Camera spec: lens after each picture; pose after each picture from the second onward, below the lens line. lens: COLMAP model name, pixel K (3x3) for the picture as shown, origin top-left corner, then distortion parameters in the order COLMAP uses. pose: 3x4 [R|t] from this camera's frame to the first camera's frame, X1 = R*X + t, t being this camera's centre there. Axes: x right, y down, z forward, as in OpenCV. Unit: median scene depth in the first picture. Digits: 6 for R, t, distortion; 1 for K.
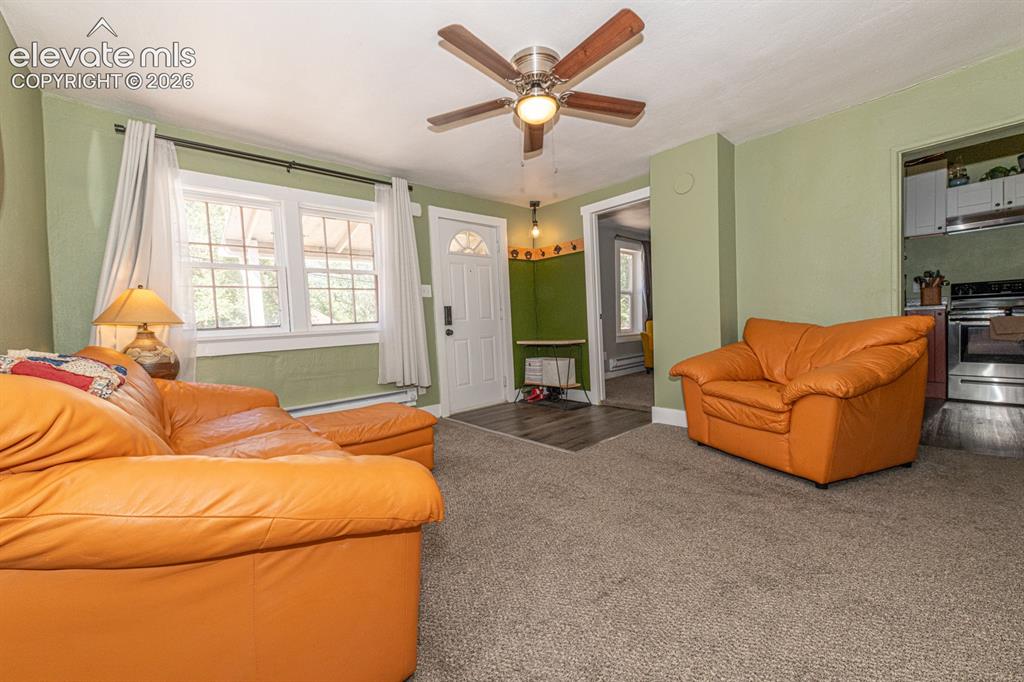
lens RADIAL K [[416.6, 0, 506.1], [0, 416.6, 335.4], [0, 0, 1]] dist [0.005525, -0.000115]
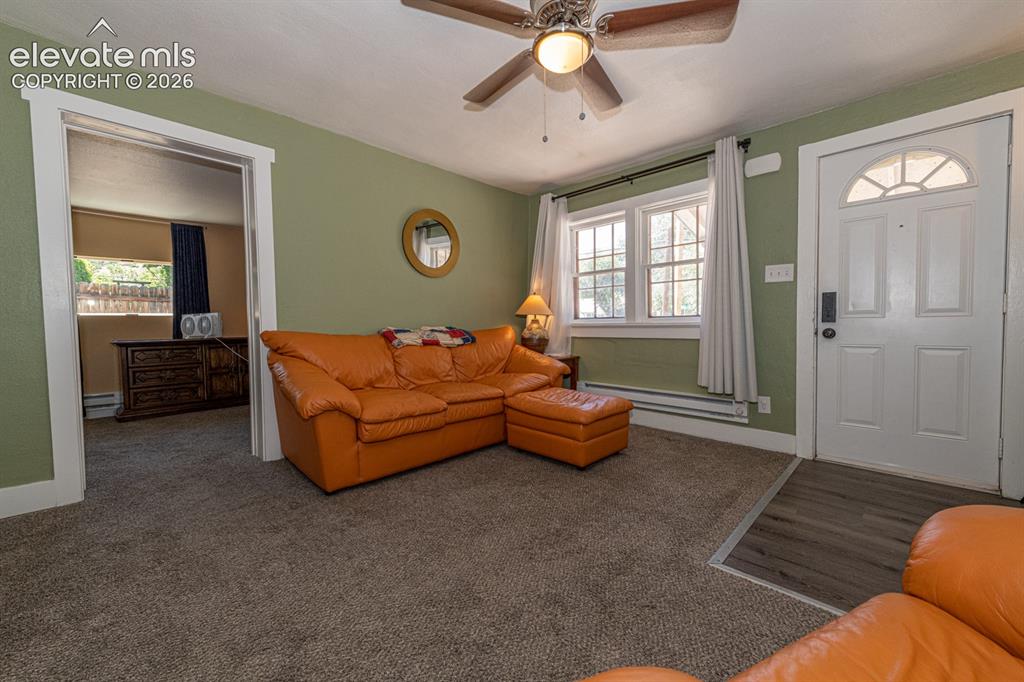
lens RADIAL K [[416.6, 0, 514.8], [0, 416.6, 332.6], [0, 0, 1]] dist [0.005525, -0.000115]
pose [[0.026185, 0.071983, -0.997062, 0.569551], [-0.021958, 0.997205, 0.071416, -0.050866], [0.999416, 0.020024, 0.027692, 0.578630]]
